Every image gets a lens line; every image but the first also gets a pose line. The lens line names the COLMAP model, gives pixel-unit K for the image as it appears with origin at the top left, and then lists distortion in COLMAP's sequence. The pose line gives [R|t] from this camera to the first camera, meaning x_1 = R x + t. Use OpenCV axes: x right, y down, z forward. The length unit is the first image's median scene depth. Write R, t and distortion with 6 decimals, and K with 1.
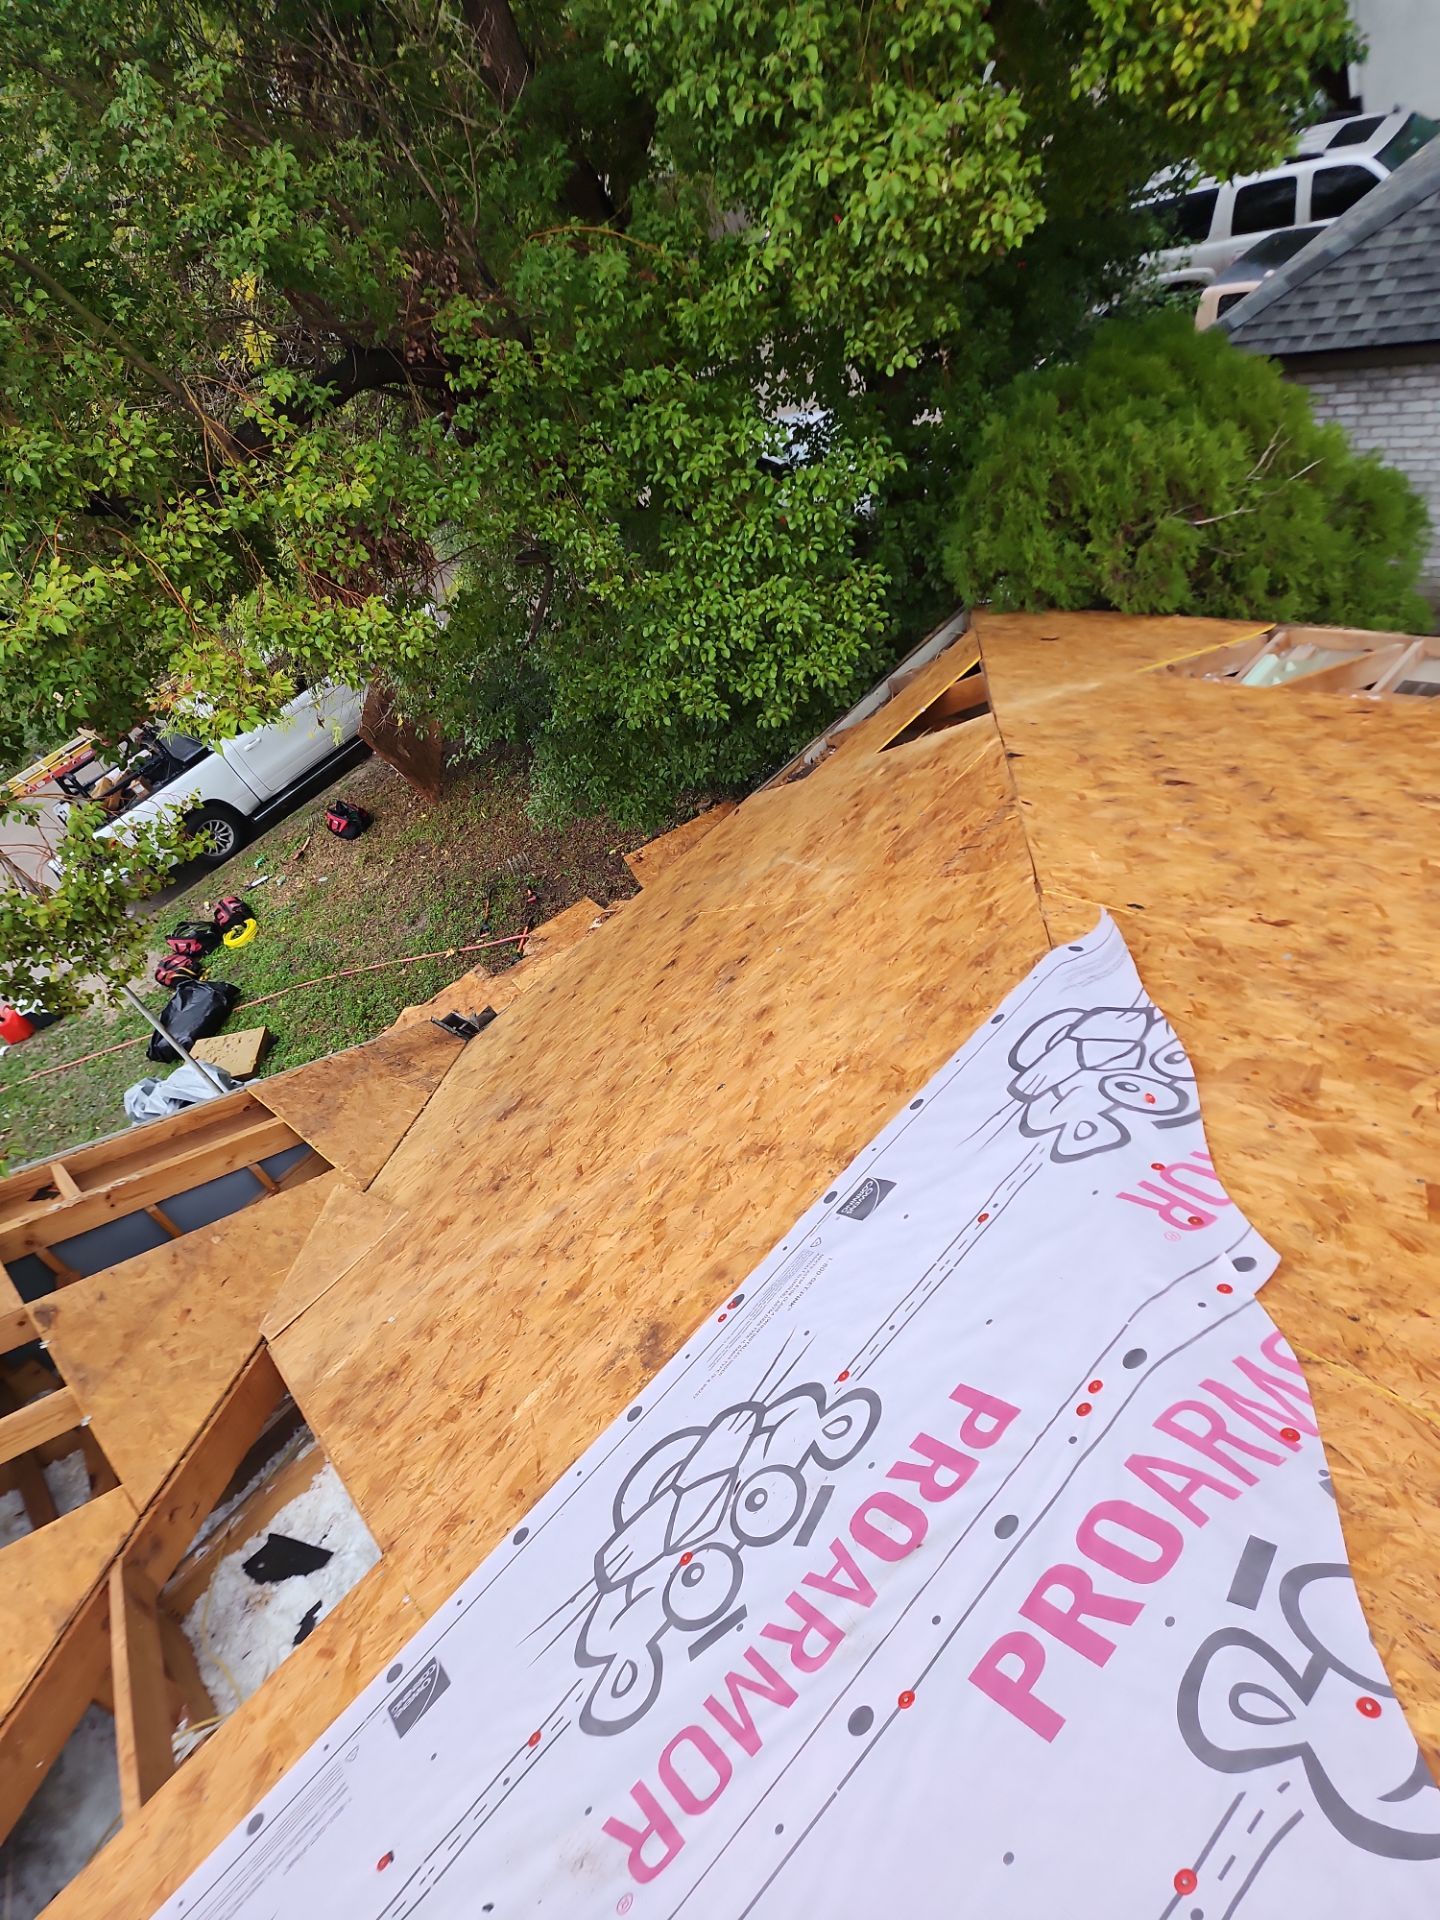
lens RADIAL K [[1292.6, 0, 723.2], [0, 1292.6, 982.0], [0, 0, 1]] dist [0.084487, -0.064192]
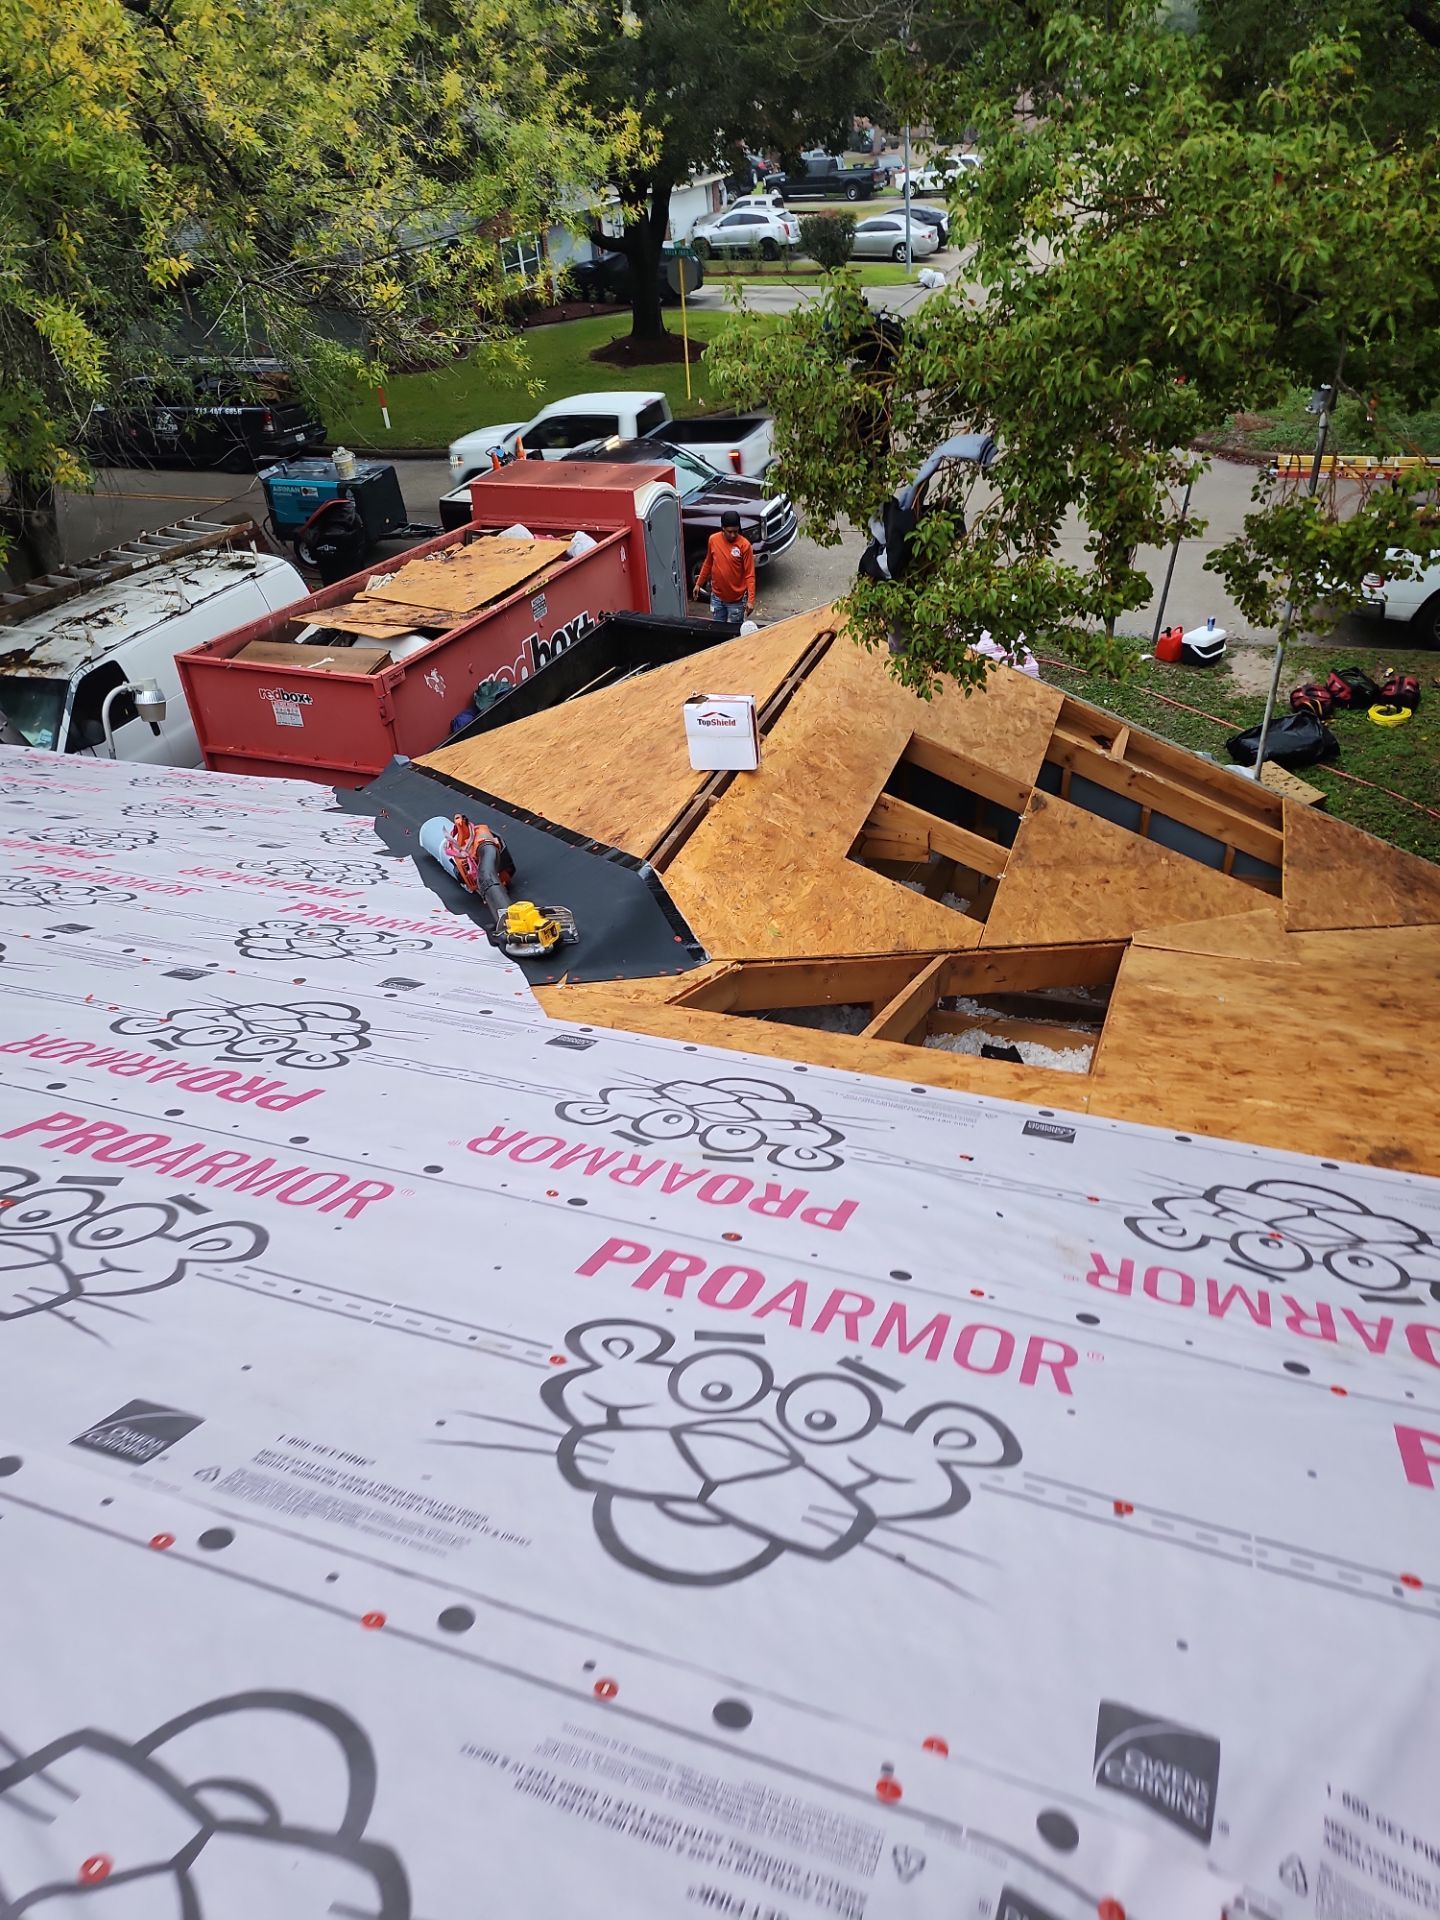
lens RADIAL K [[1292.6, 0, 723.2], [0, 1292.6, 982.0], [0, 0, 1]] dist [0.084487, -0.064192]
pose [[0.460829, 0.744407, -0.483212, 0.071453], [-0.643928, 0.655136, 0.395163, 0.074577], [0.610732, 0.129051, 0.781250, -0.122150]]
